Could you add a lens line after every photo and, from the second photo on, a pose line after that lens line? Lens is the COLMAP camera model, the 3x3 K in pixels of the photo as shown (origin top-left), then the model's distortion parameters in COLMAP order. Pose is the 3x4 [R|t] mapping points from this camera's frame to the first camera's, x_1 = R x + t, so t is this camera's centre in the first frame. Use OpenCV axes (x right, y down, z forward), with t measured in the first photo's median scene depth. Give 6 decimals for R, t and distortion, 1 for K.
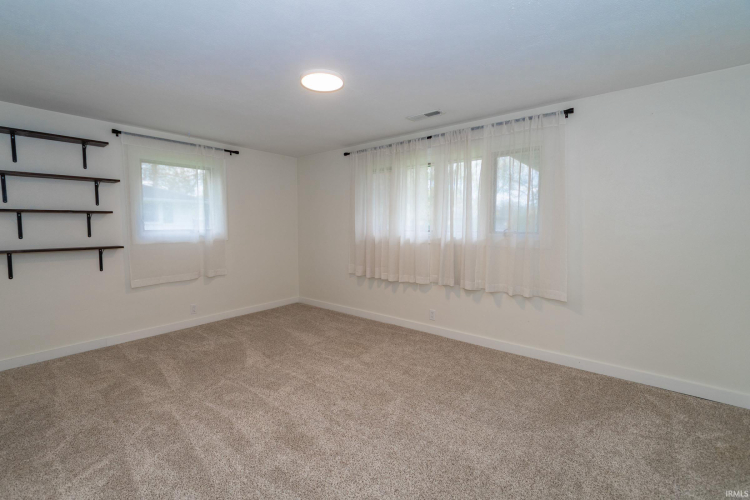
lens RADIAL K [[329.1, 0, 367.4], [0, 329.1, 246.7], [0, 0, 1]] dist [0.001053, 0.000894]
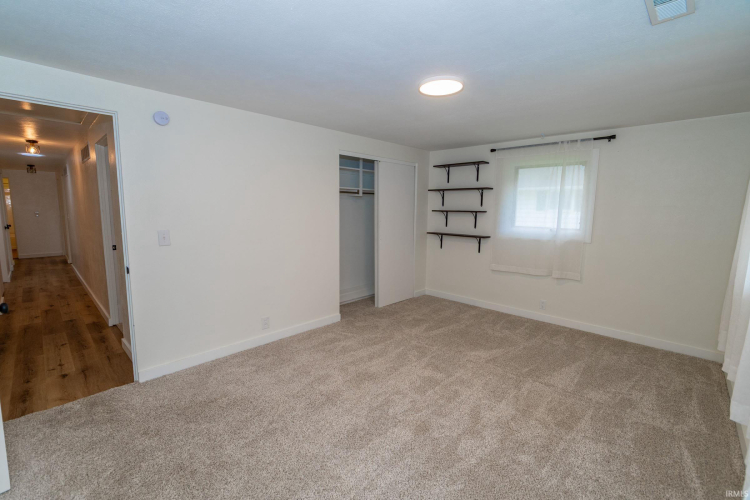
lens RADIAL K [[329.1, 0, 367.4], [0, 329.1, 246.7], [0, 0, 1]] dist [0.001053, 0.000894]
pose [[-0.085176, 0.122777, -0.988772, 0.662574], [-0.078234, 0.988491, 0.129481, -0.103782], [0.993290, 0.088384, -0.074590, 0.654413]]
